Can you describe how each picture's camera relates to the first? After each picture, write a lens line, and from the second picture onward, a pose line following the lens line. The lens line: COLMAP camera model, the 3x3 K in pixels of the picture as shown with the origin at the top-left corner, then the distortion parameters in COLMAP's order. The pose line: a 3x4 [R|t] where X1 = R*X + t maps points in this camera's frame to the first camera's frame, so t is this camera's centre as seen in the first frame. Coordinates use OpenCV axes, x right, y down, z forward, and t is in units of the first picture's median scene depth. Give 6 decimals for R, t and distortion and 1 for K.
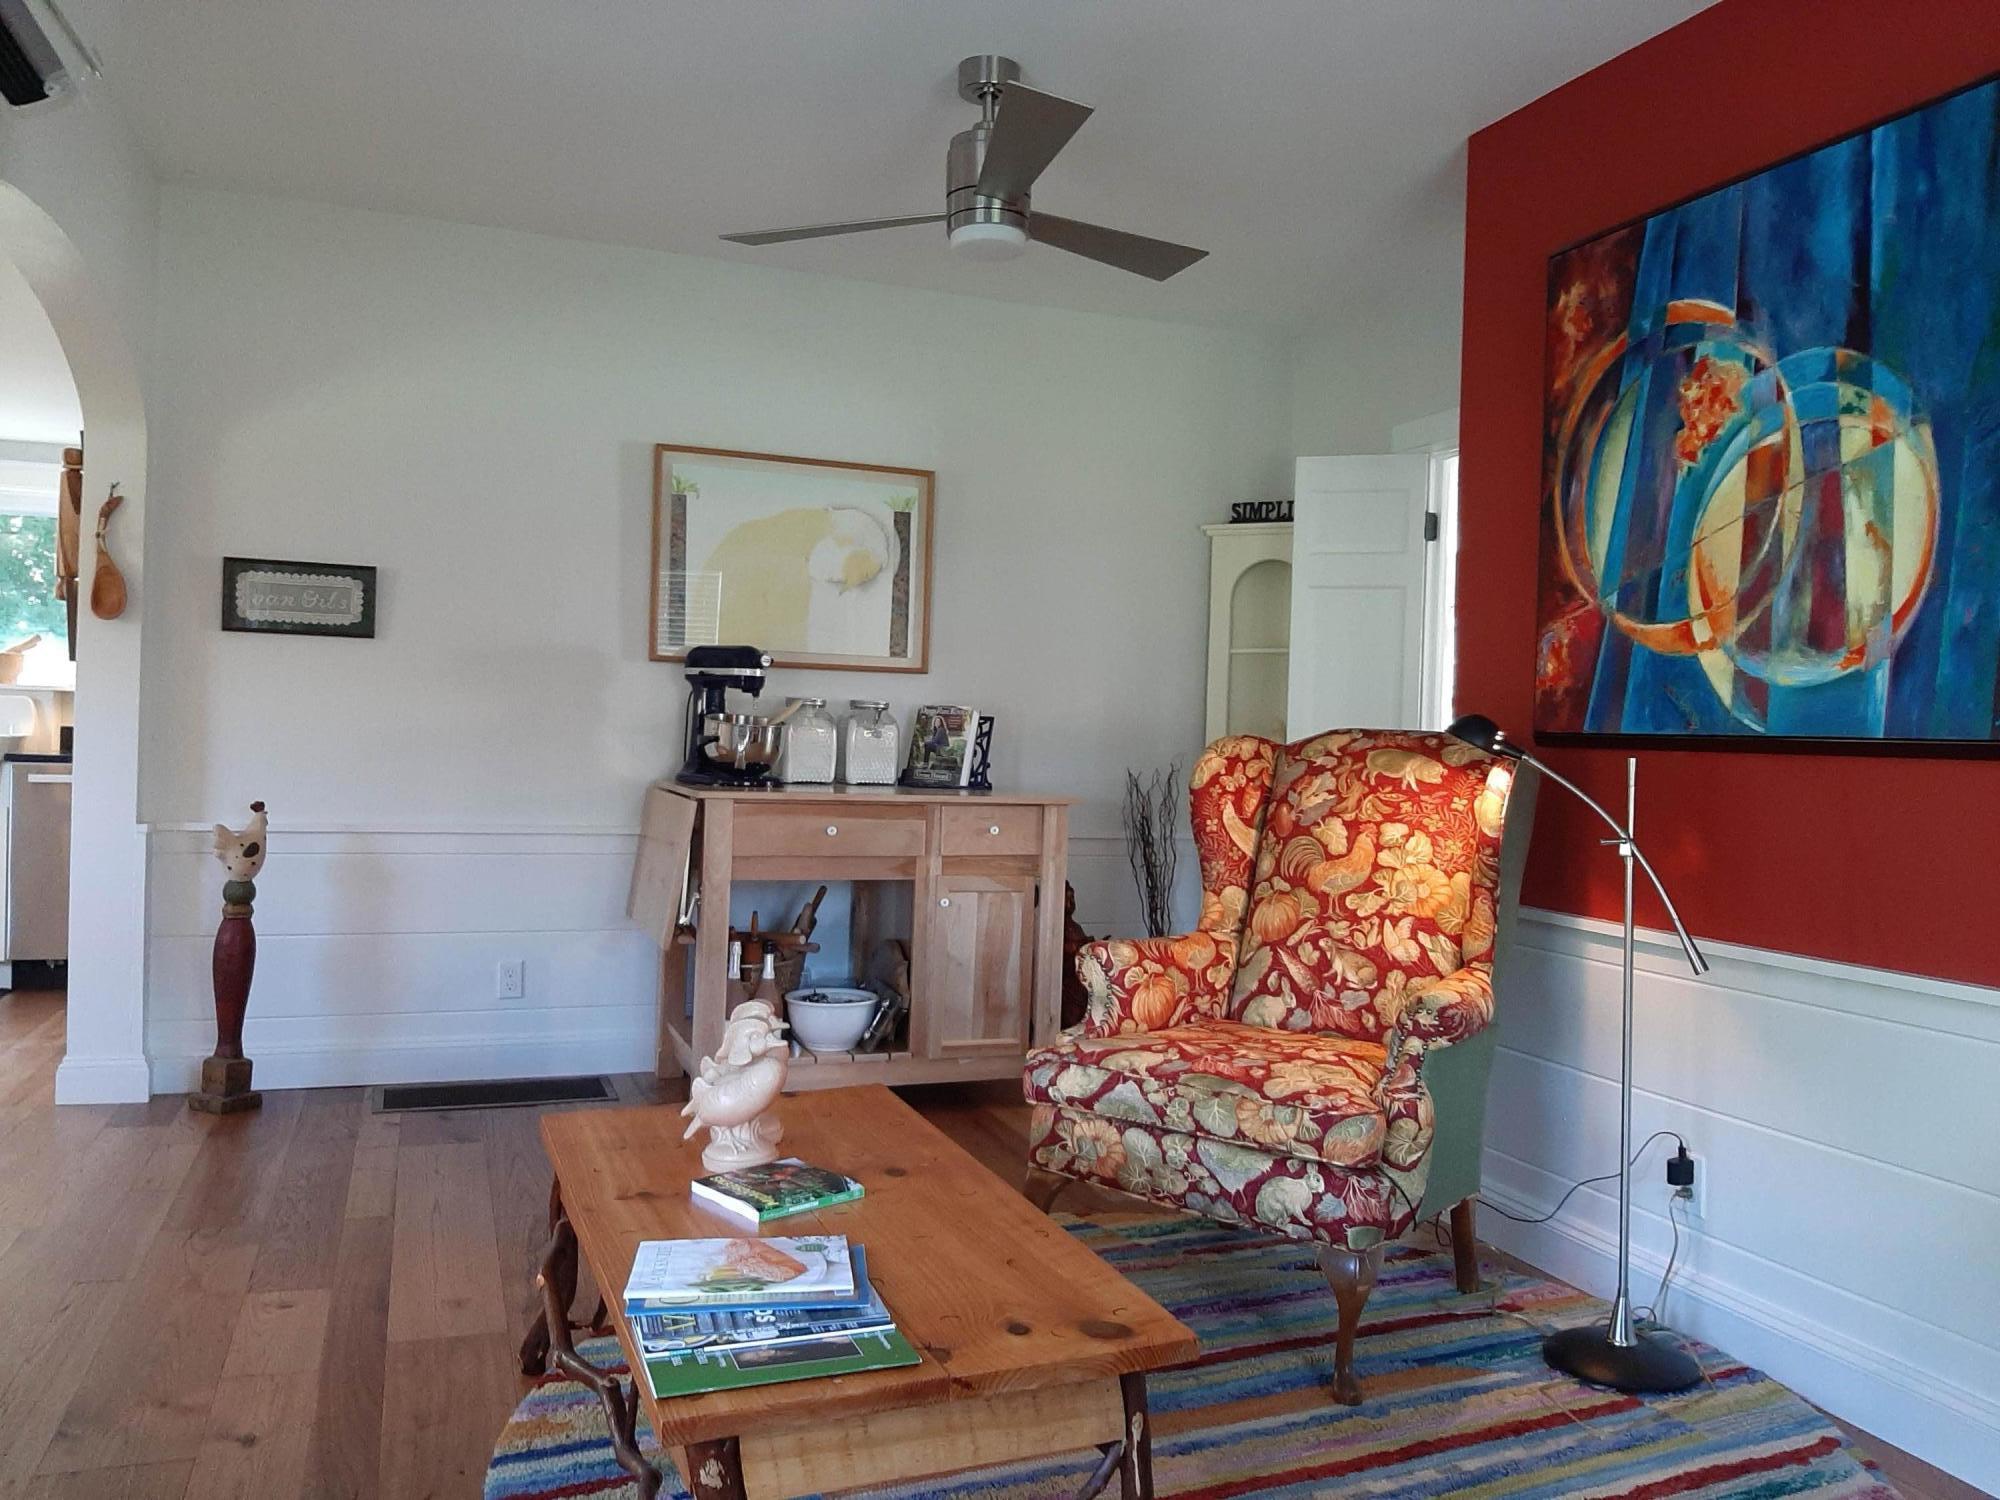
lens RADIAL K [[1535.7, 0, 1021.6], [0, 1535.7, 750.2], [0, 0, 1]] dist [0.113828, -0.183841]
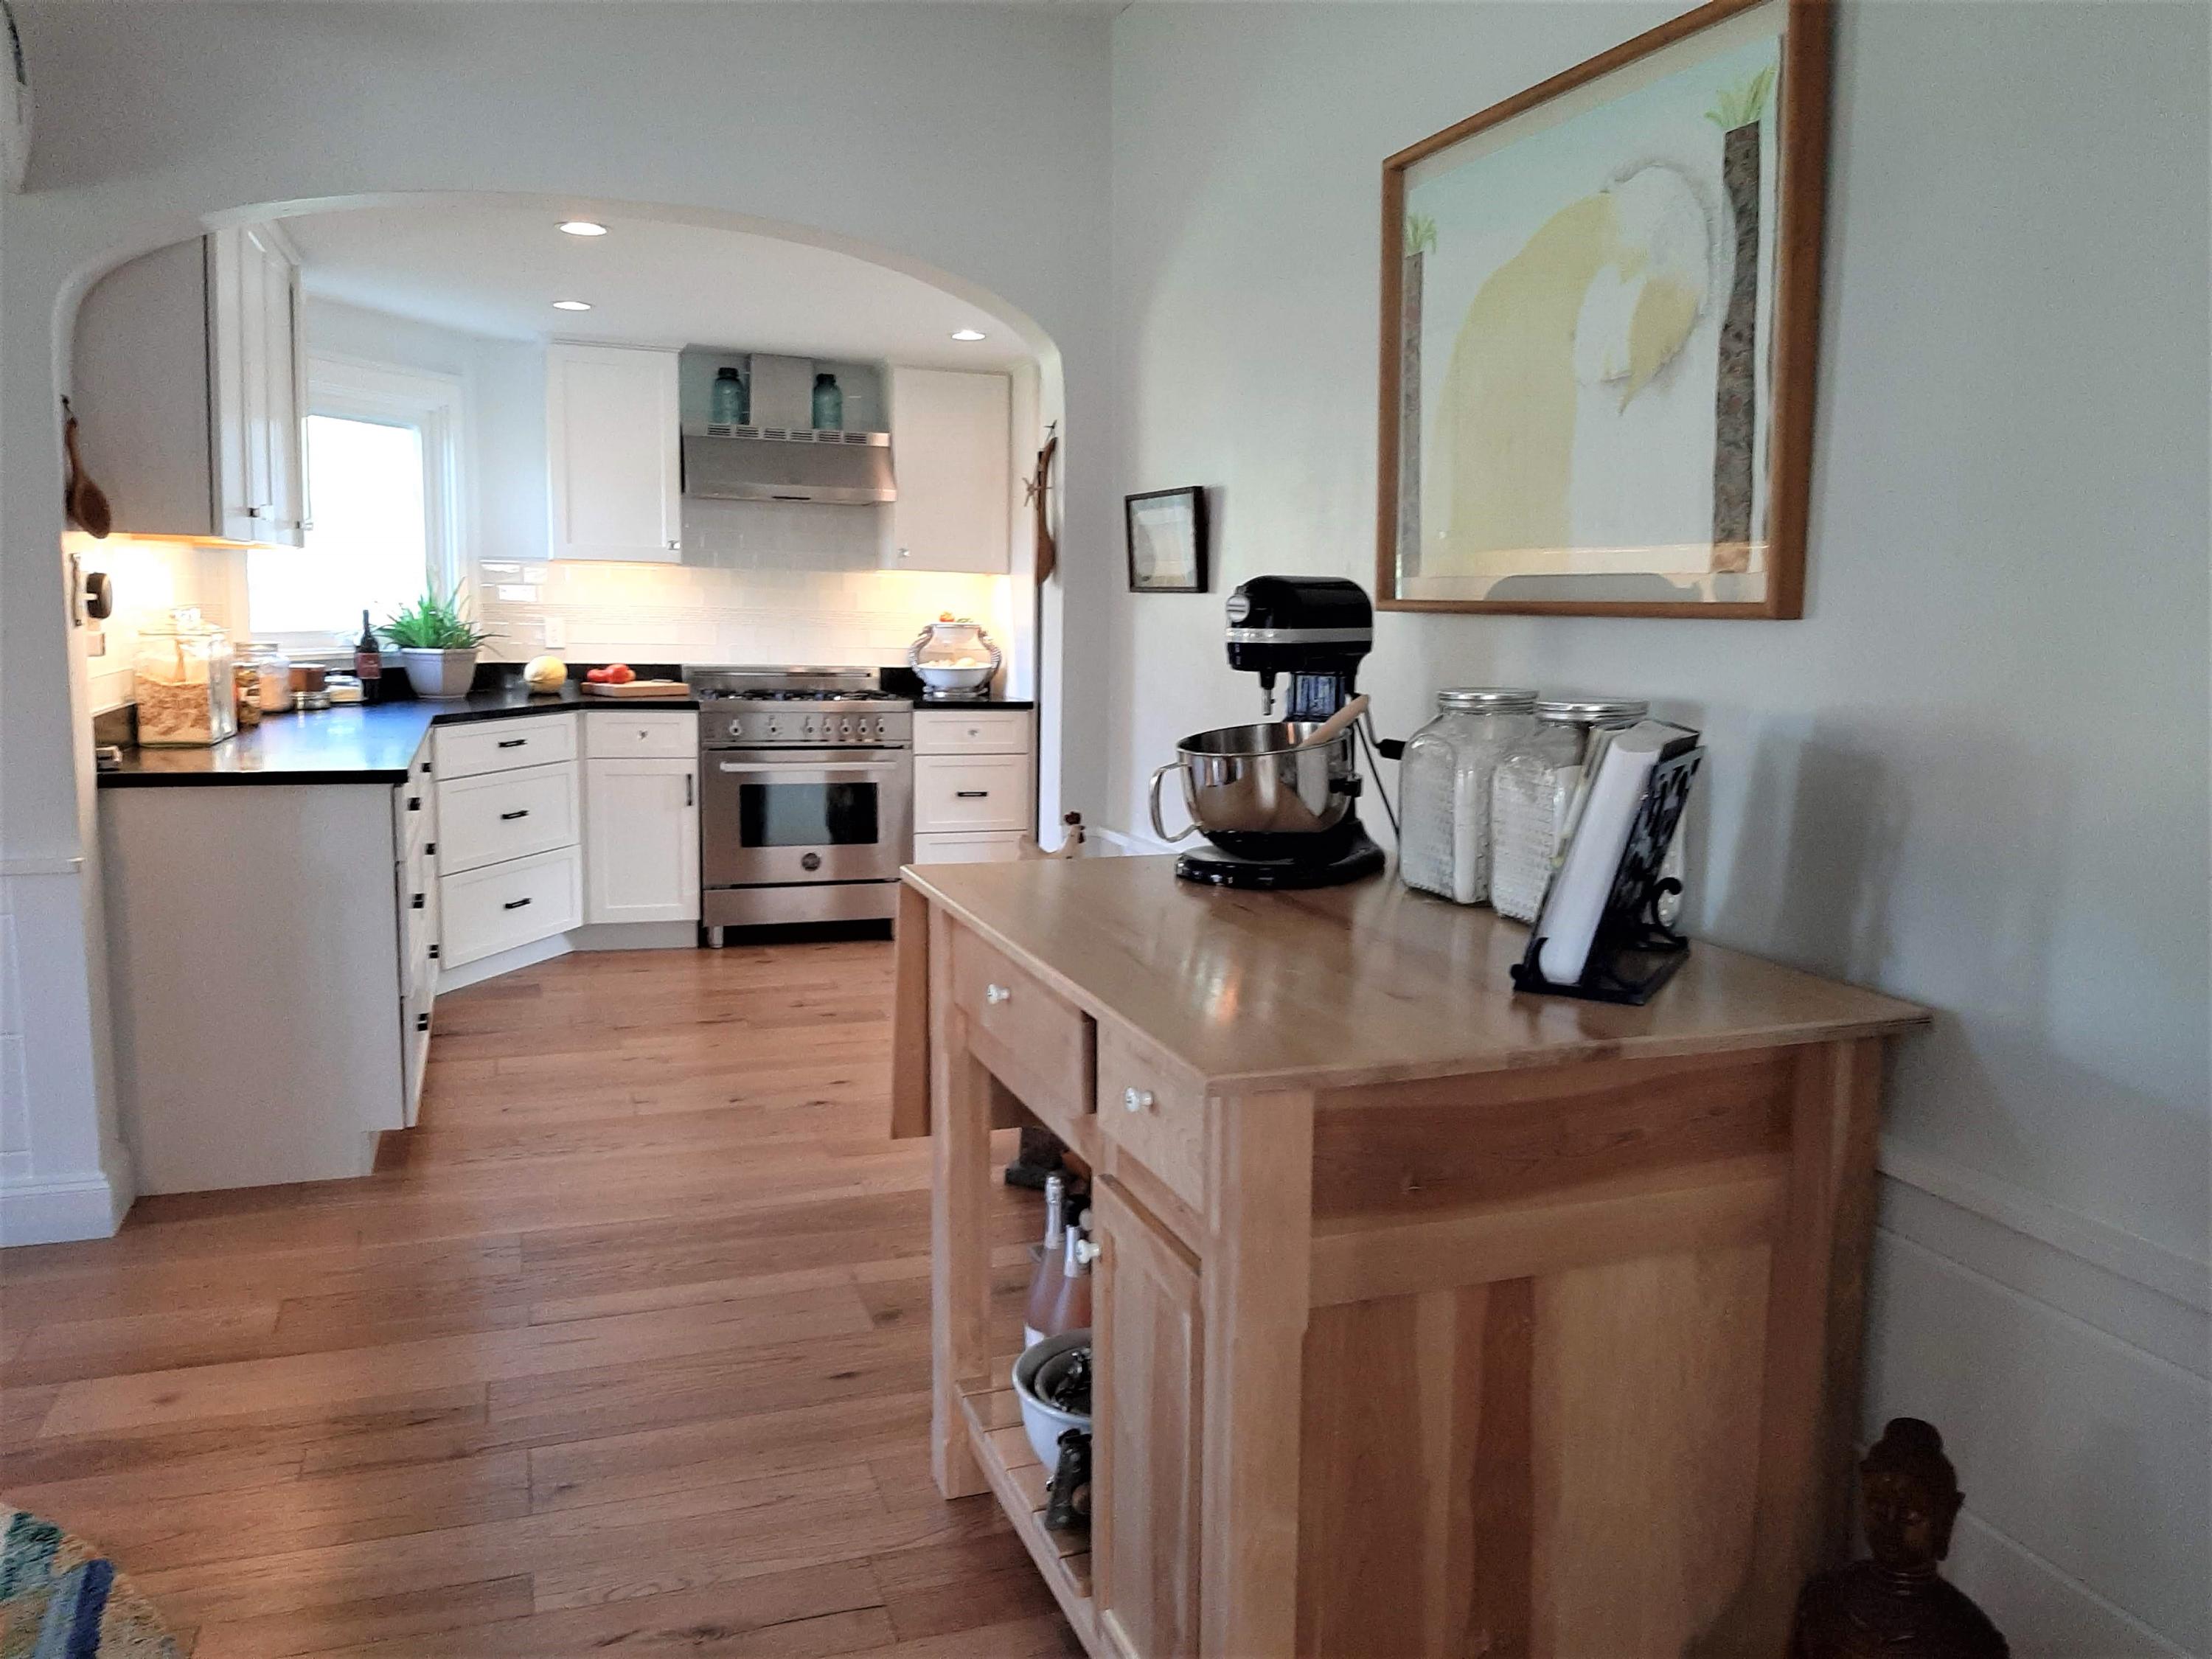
lens RADIAL K [[1717.5, 0, 1139.9], [0, 1717.5, 831.3], [0, 0, 1]] dist [0.071065, -0.142285]
pose [[-0.017559, 0.103410, -0.994484, 0.360745], [-0.025367, 0.994271, 0.103835, -0.046682], [0.999524, 0.027050, -0.014835, 1.028136]]
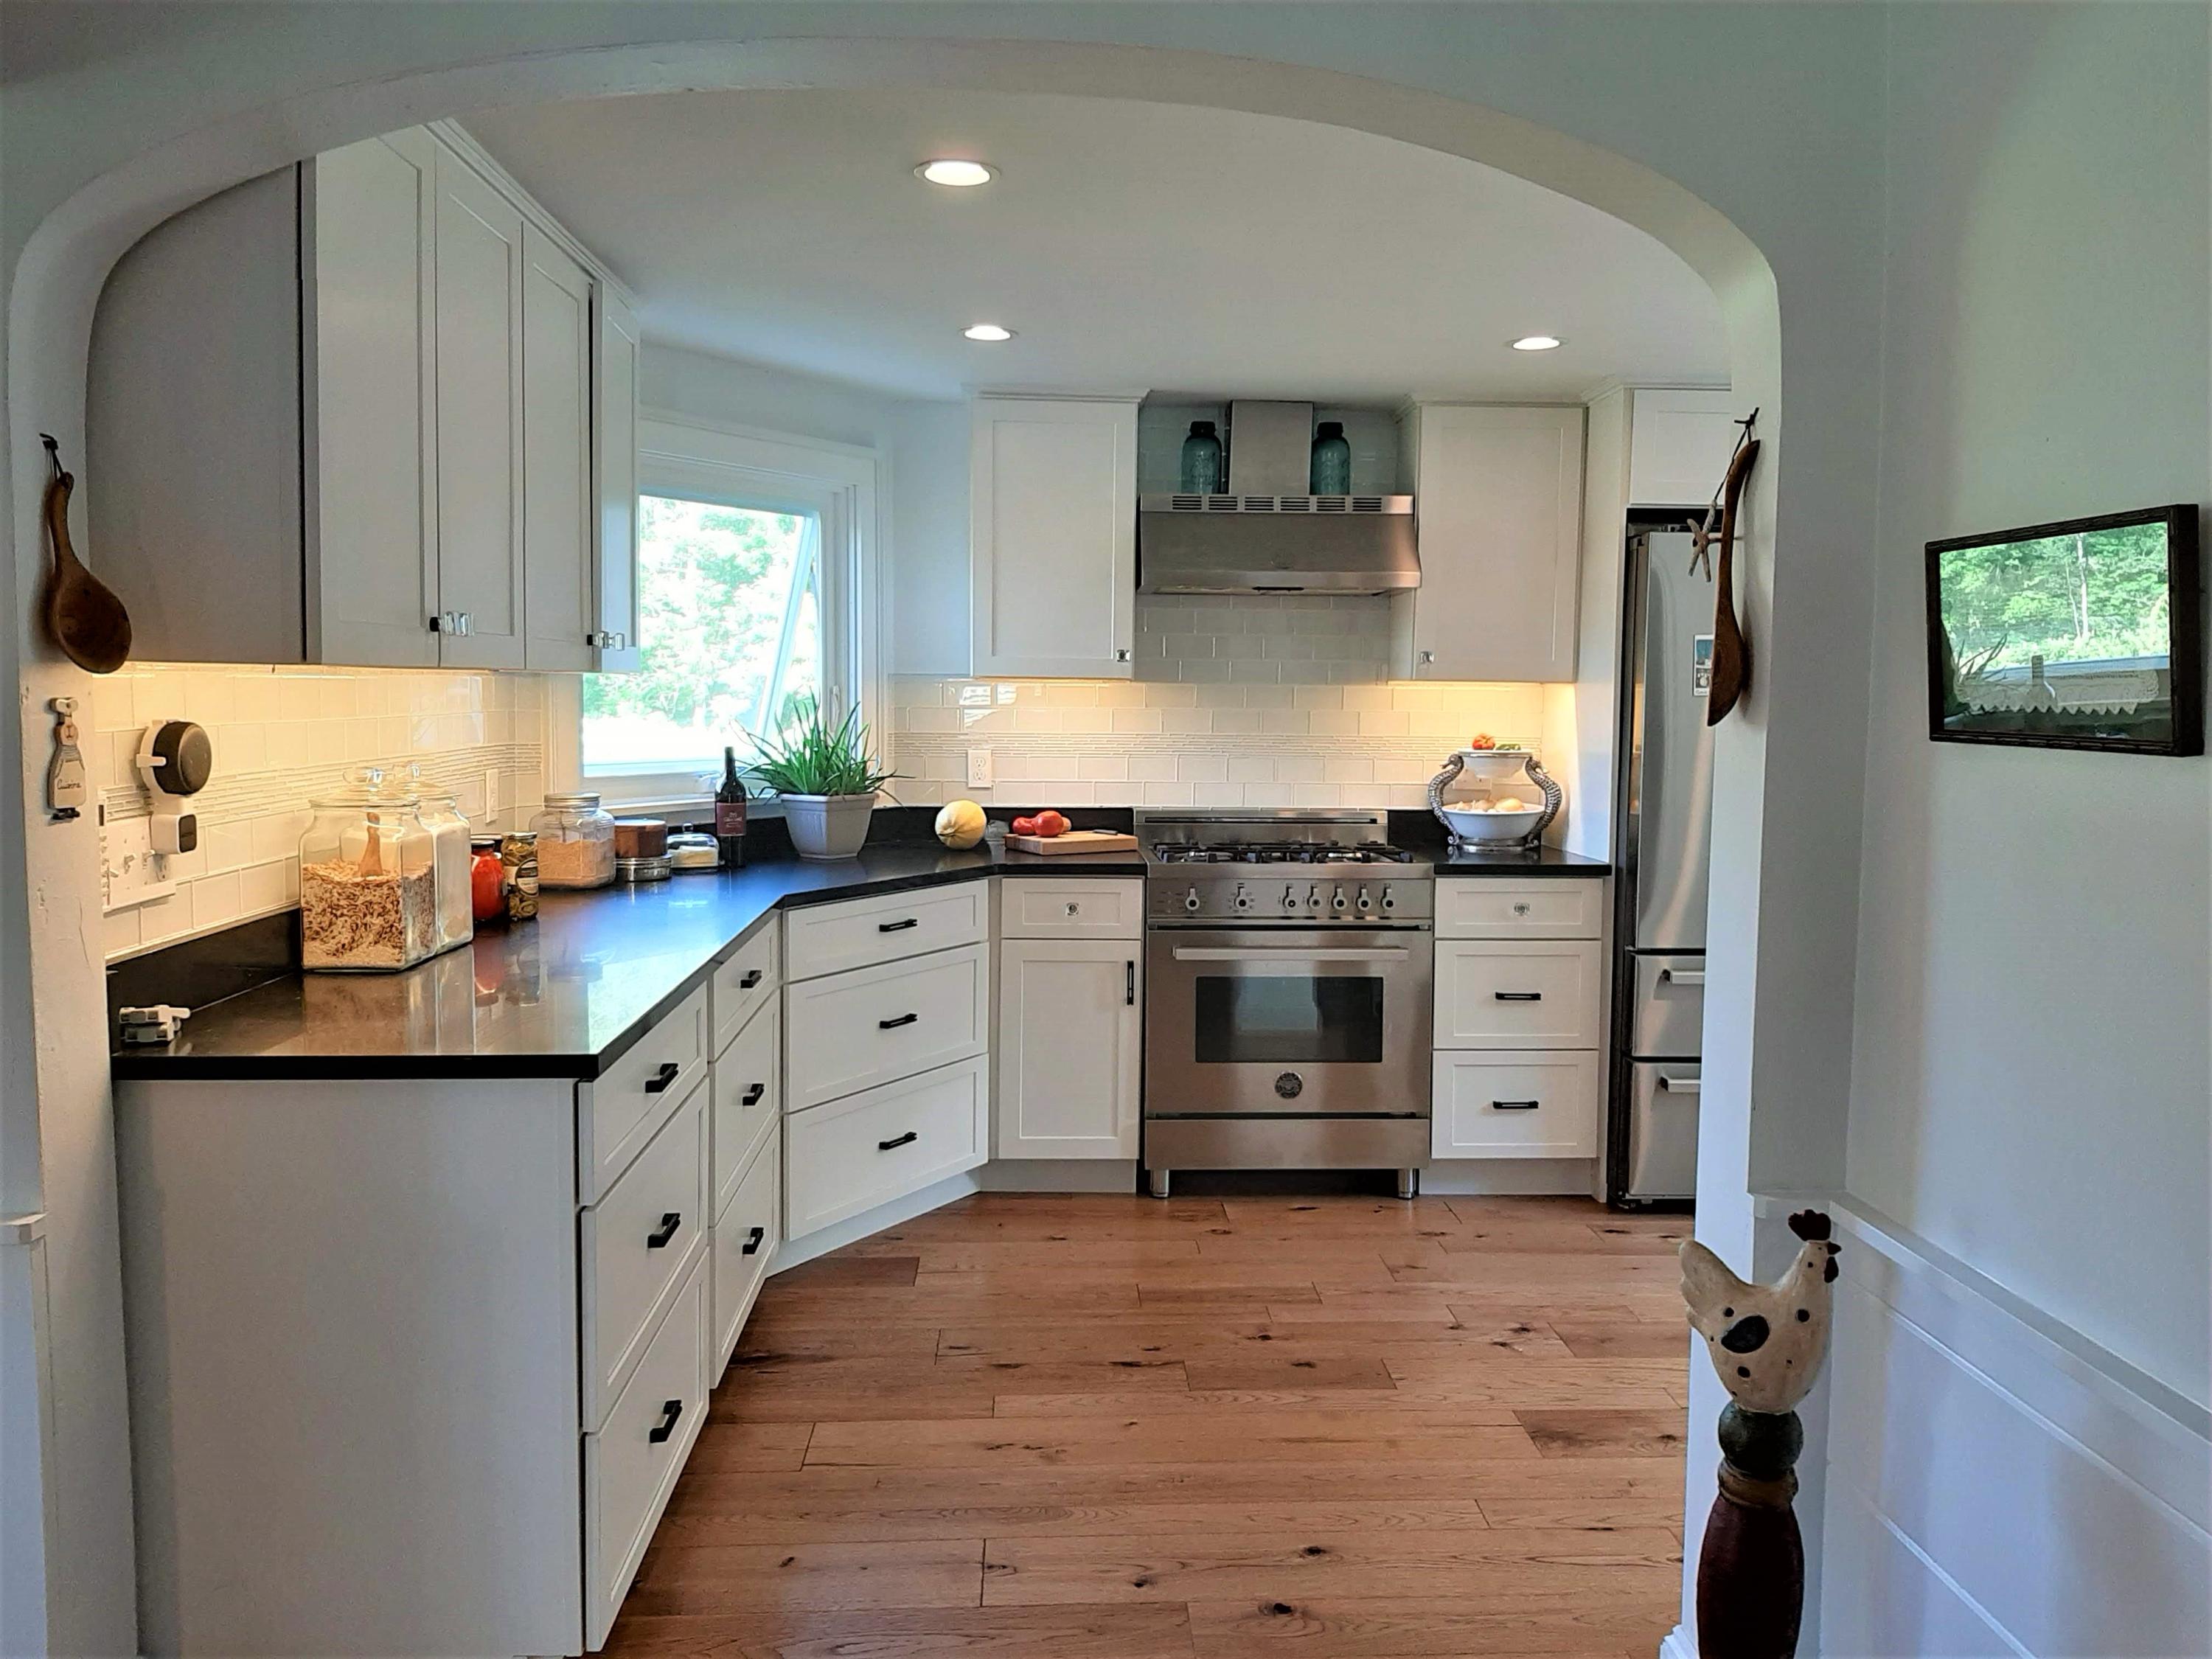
lens RADIAL K [[1717.5, 0, 1139.9], [0, 1717.5, 831.3], [0, 0, 1]] dist [0.071065, -0.142285]
pose [[-0.302403, 0.047175, -0.952012, -0.056377], [-0.024314, 0.998068, 0.057180, -0.075822], [0.952870, 0.040439, -0.300672, 0.951413]]
